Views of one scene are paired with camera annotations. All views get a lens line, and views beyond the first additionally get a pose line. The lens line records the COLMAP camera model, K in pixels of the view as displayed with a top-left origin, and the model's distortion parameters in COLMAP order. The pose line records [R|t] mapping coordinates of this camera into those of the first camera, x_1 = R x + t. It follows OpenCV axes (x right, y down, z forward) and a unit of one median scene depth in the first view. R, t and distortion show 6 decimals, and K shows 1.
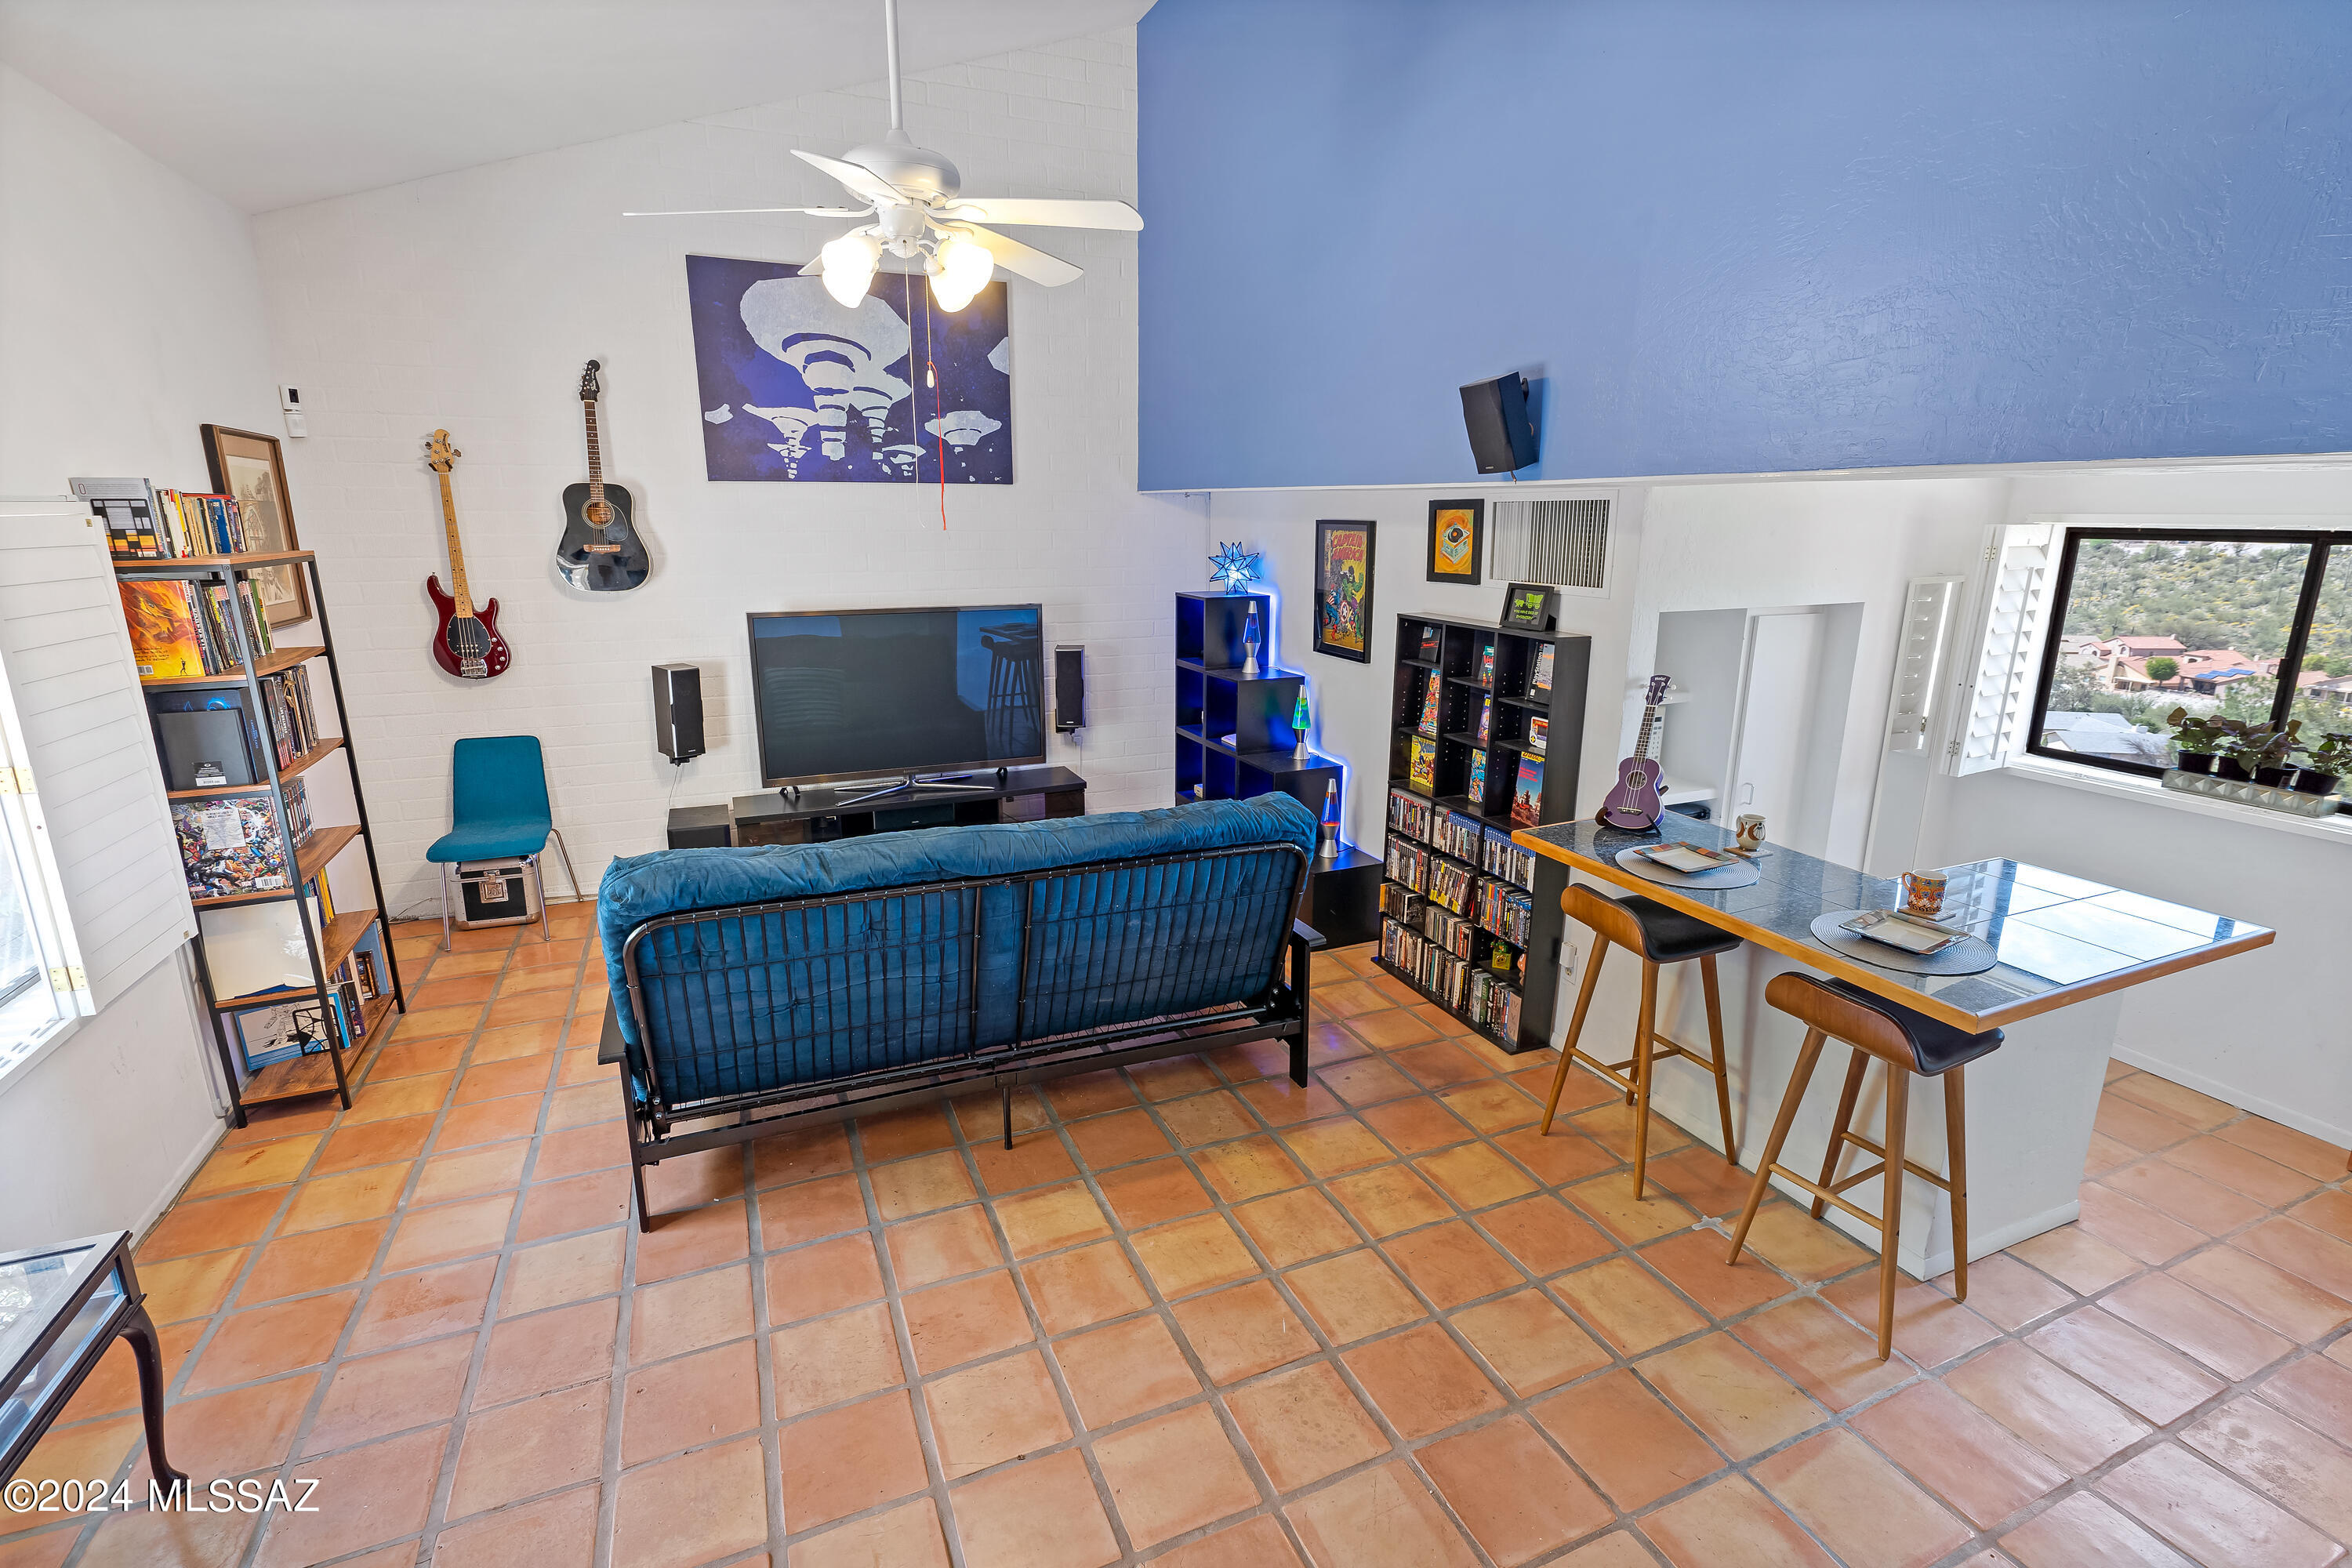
lens RADIAL K [[1092.8, 0, 1196.0], [0, 1092.8, 788.1], [0, 0, 1]] dist [0.001313, -0.000157]
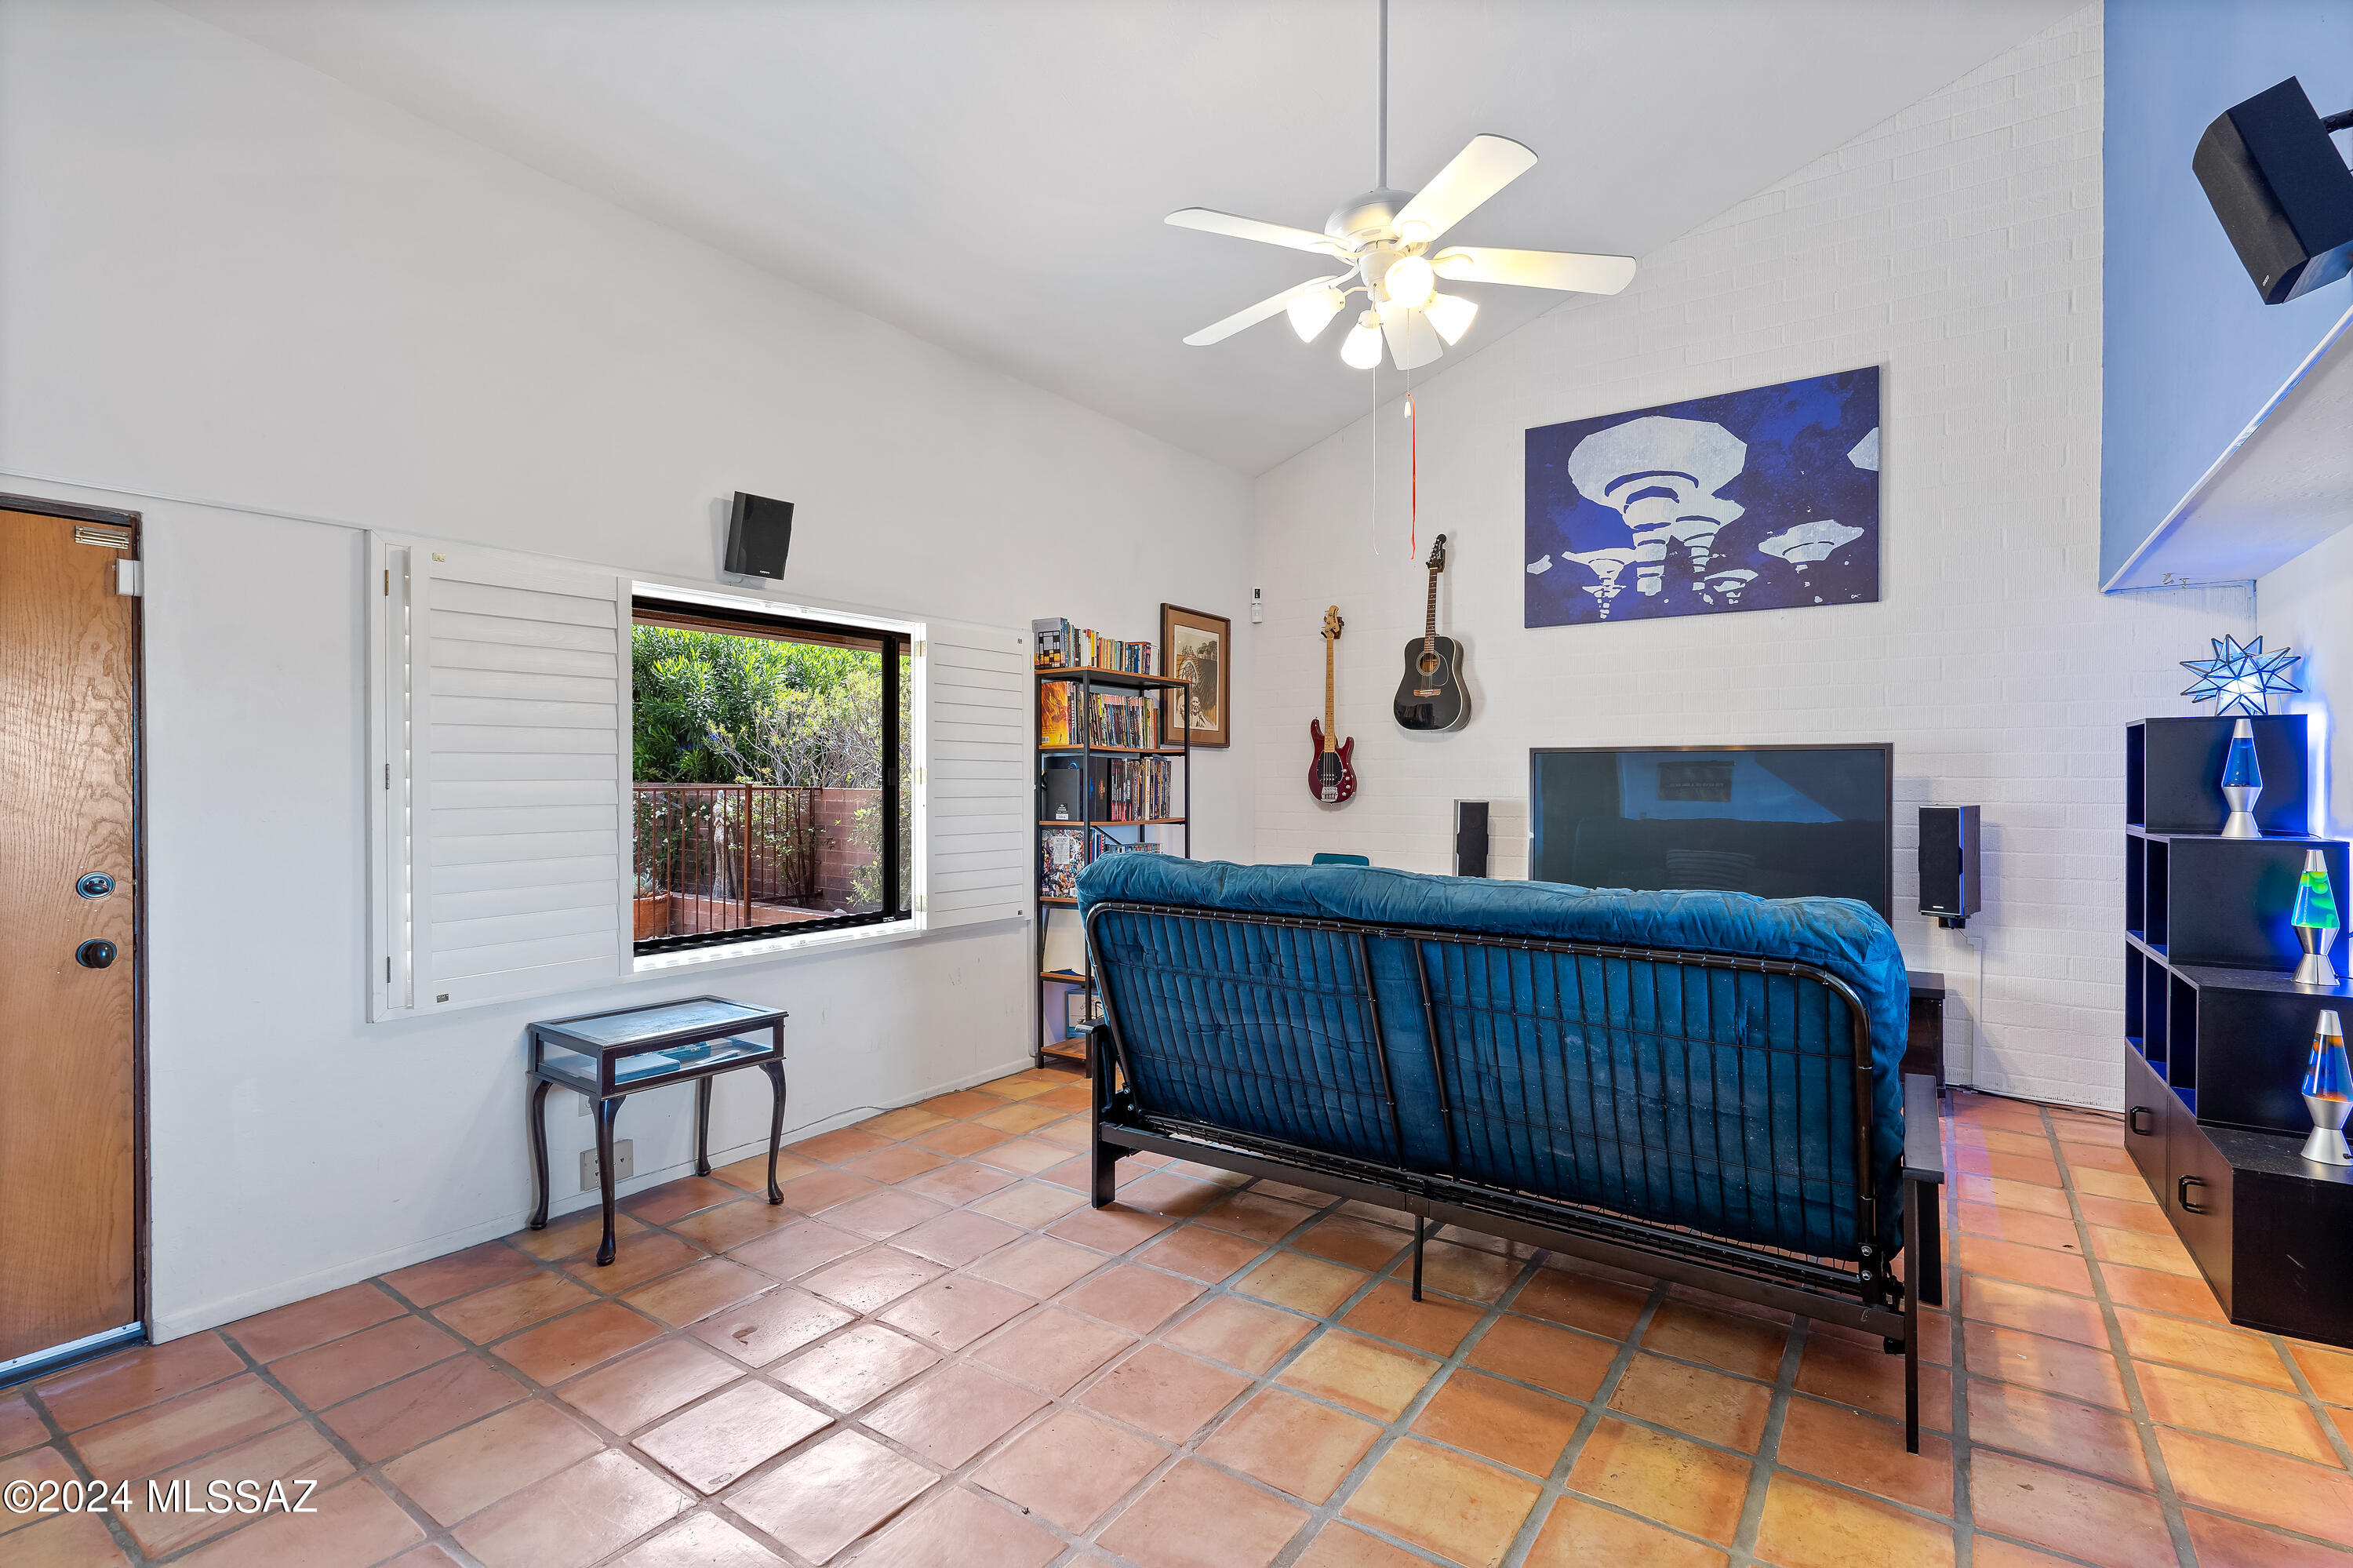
lens RADIAL K [[1093.3, 0, 1184.2], [0, 1093.3, 783.2], [0, 0, 1]] dist [0.001313, -0.000157]
pose [[0.528252, 0.000026, -0.849088, 0.280919], [-0.208254, 0.969459, -0.129534, 0.068874], [0.823153, 0.245253, 0.512124, 0.241098]]
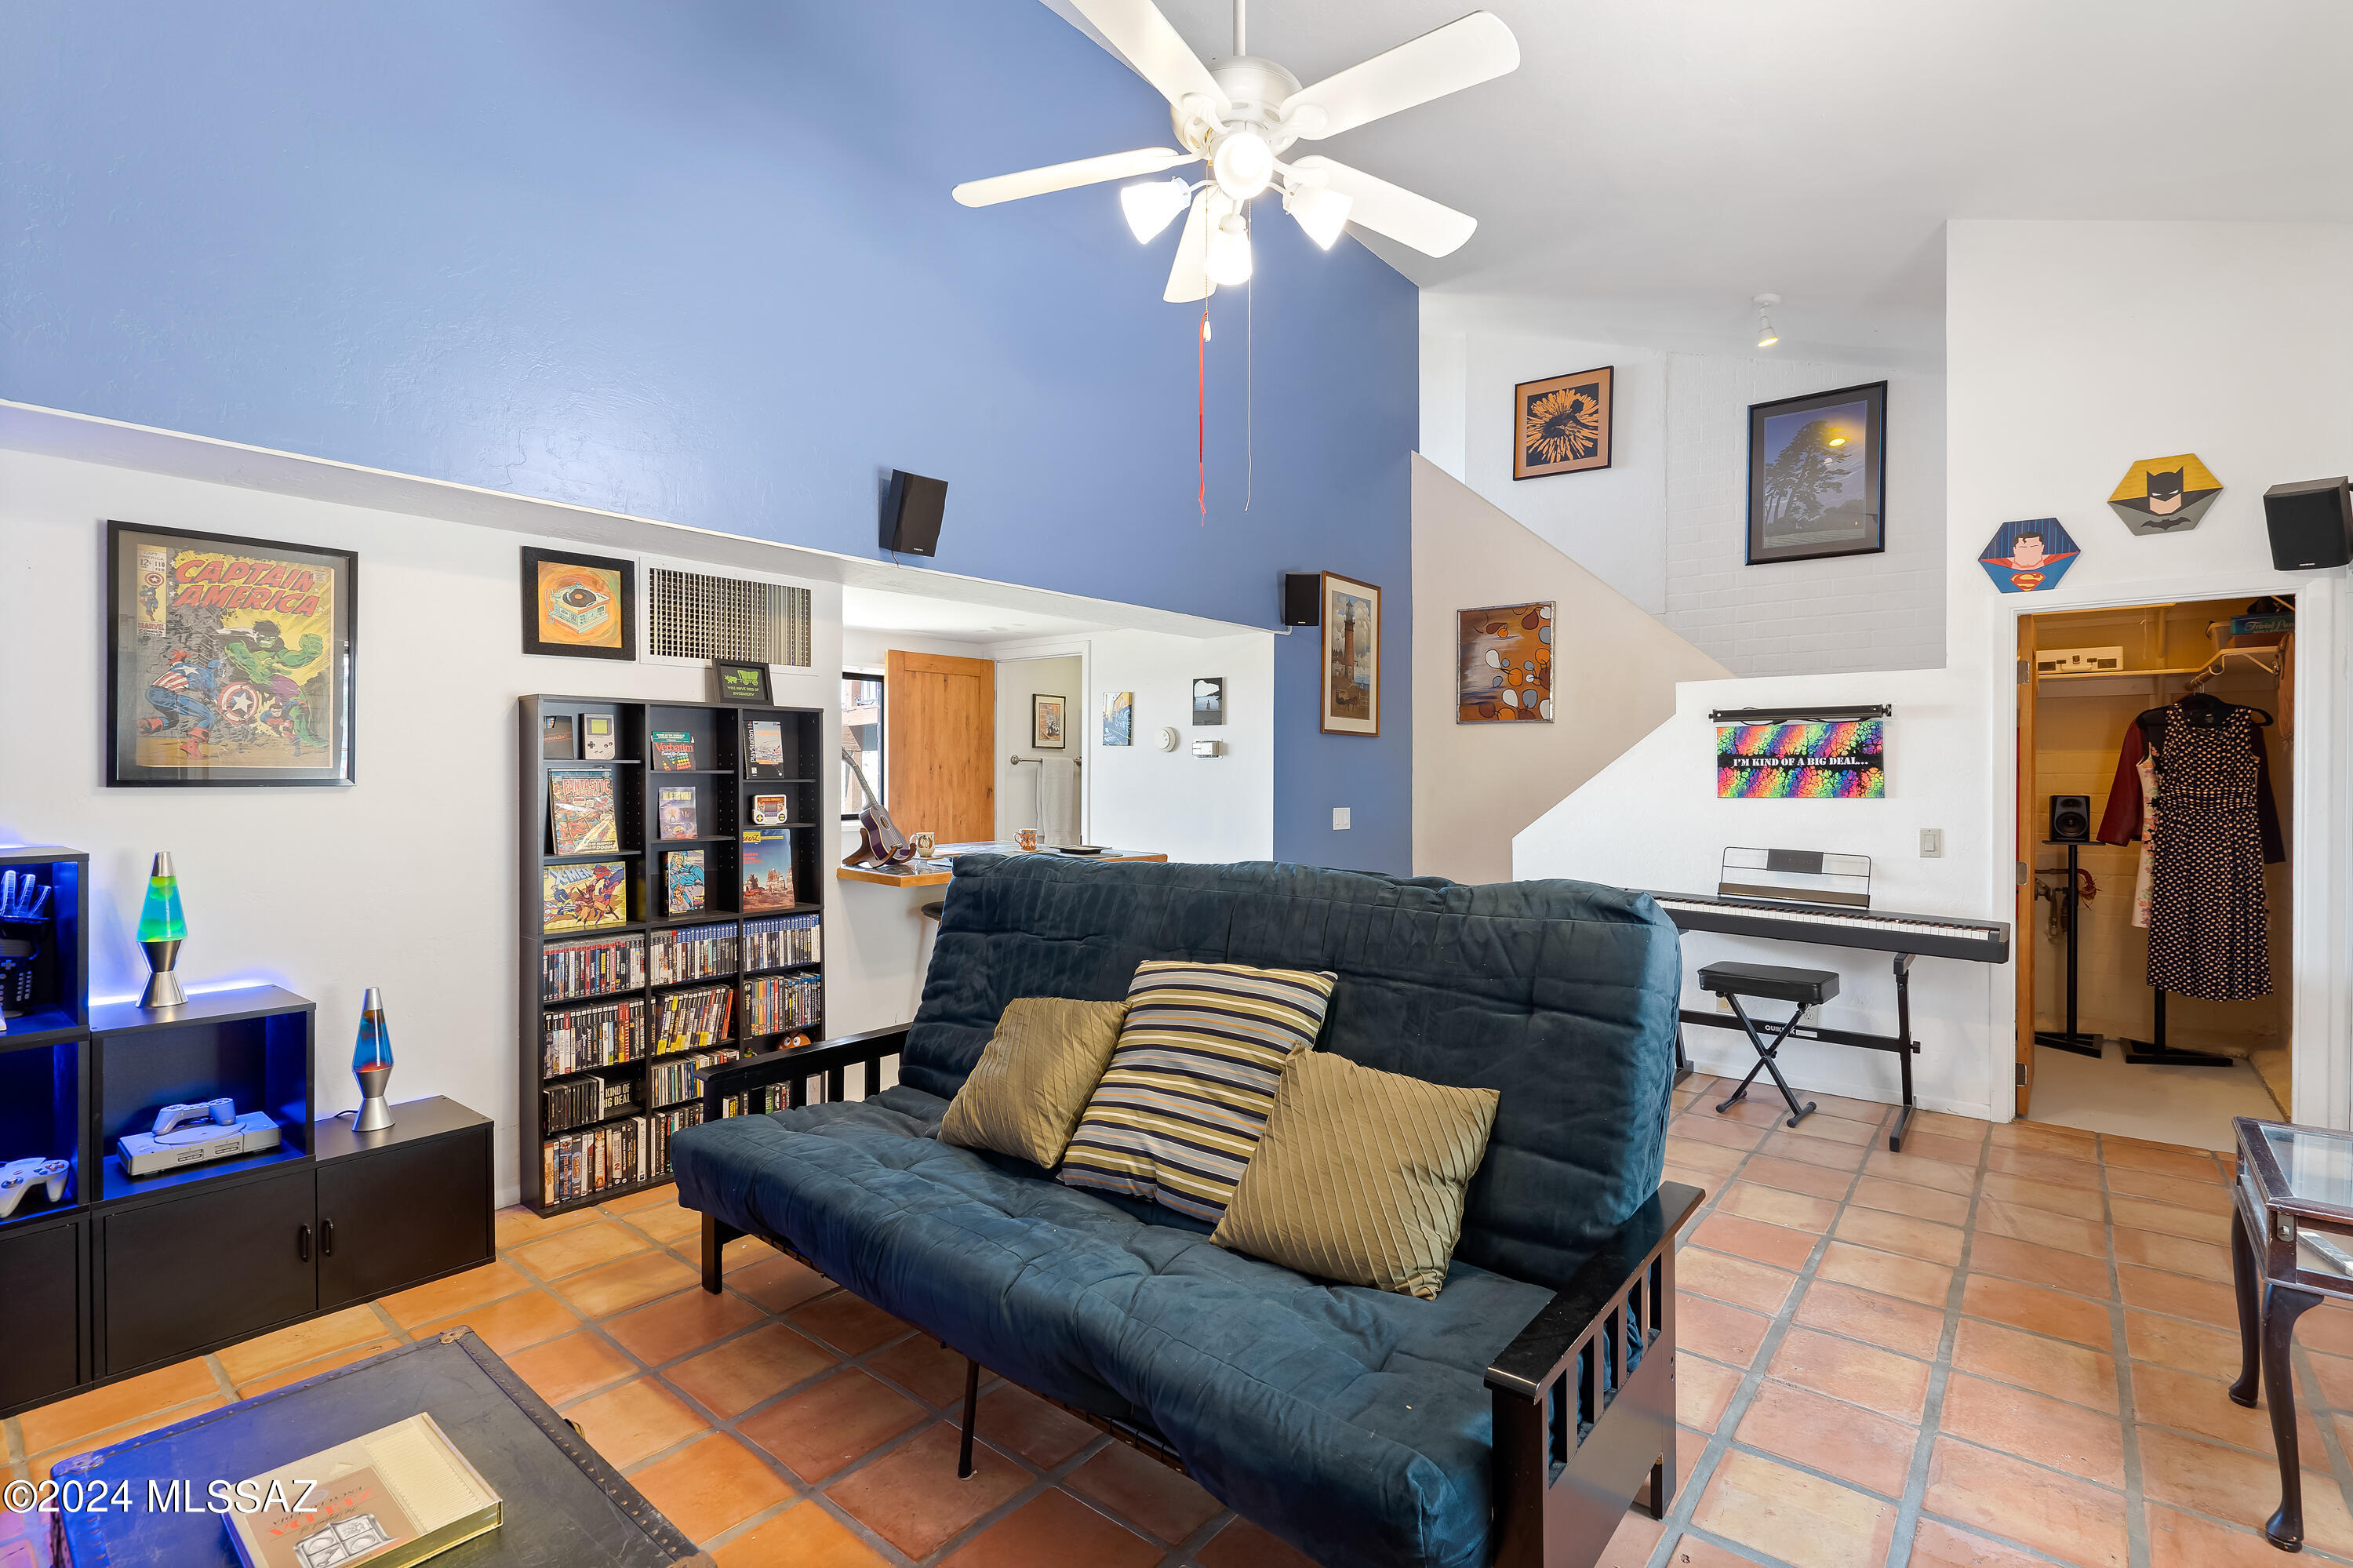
lens RADIAL K [[1093.3, 0, 1173.8], [0, 1093.3, 775.4], [0, 0, 1]] dist [0.001313, -0.000157]
pose [[-0.449993, -0.009852, 0.892978, -0.623073], [0.214734, 0.969407, 0.118905, -0.101425], [-0.866831, 0.245259, -0.434111, 0.938710]]
